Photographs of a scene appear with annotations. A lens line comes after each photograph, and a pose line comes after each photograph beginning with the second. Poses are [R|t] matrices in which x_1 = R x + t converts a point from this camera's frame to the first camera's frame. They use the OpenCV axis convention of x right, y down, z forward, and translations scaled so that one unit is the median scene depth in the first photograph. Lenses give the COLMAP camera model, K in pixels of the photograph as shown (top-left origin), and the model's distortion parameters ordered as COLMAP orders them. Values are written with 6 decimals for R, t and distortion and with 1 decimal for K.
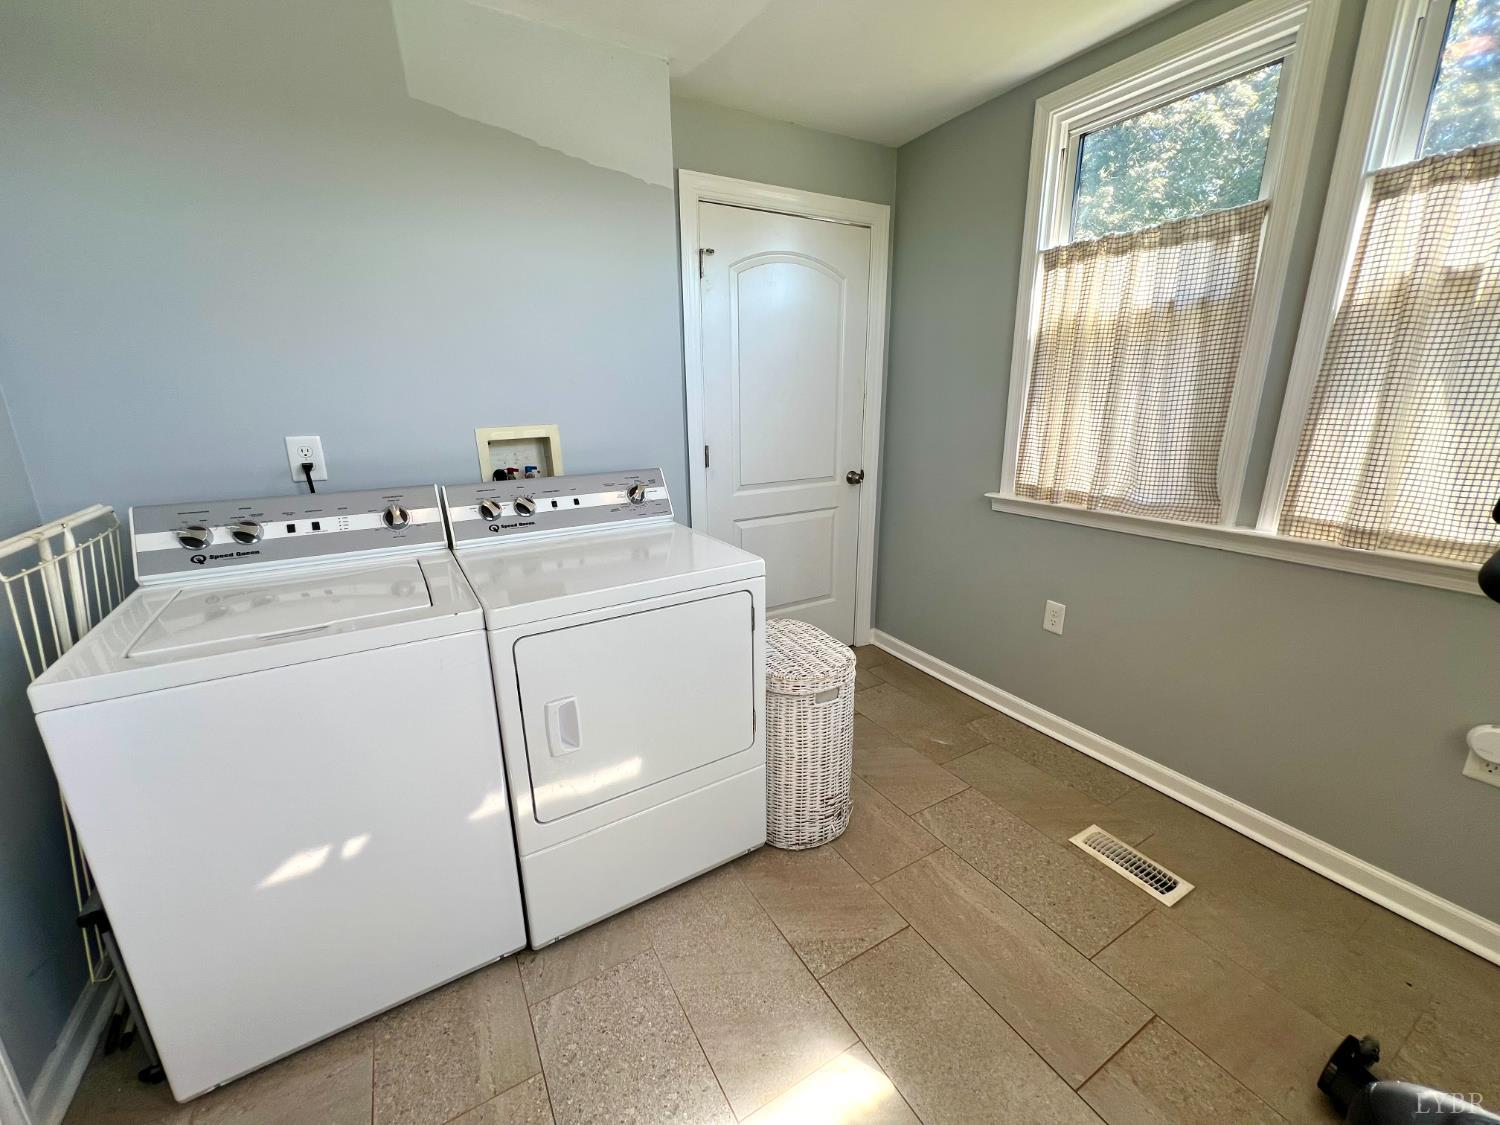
lens RADIAL K [[603.8, 0, 748.1], [0, 603.8, 564.0], [0, 0, 1]] dist [0.000275, 0.000031]
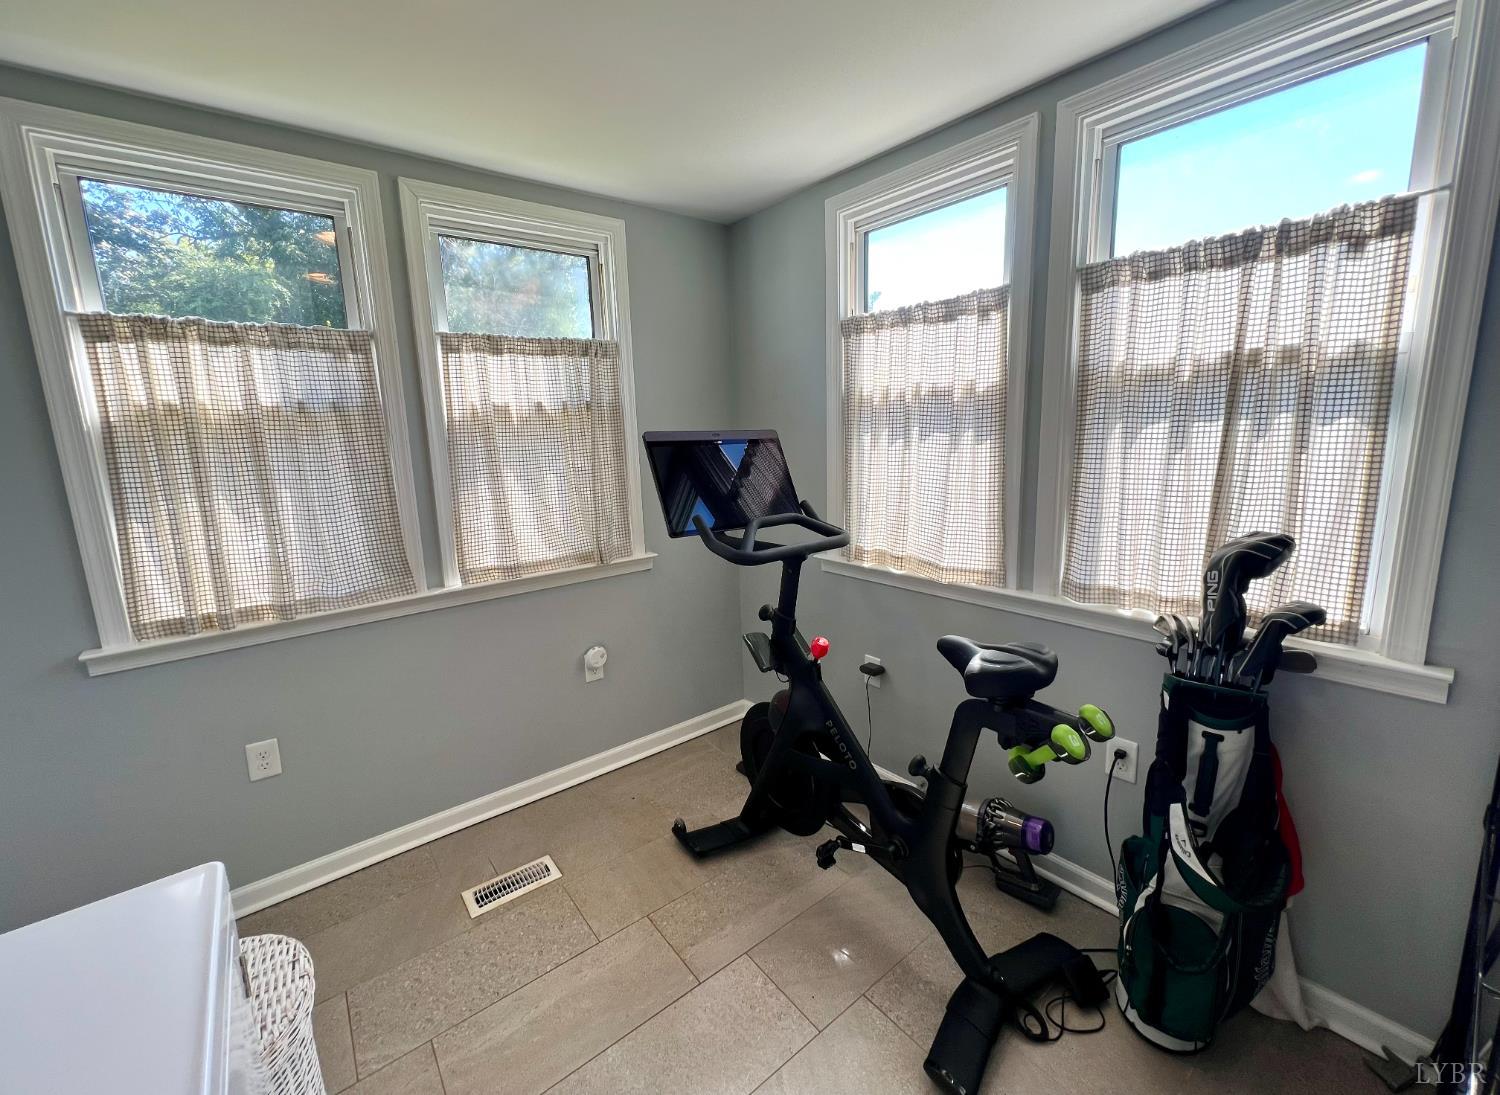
lens RADIAL K [[608.4, 0, 744.8], [0, 608.4, 534.3], [0, 0, 1]] dist [-0.001981, -0.000088]
pose [[-0.143561, -0.154677, 0.977479, -0.448063], [0.298067, 0.935088, 0.191746, -0.210637], [-0.943687, 0.318882, -0.088138, 0.478032]]
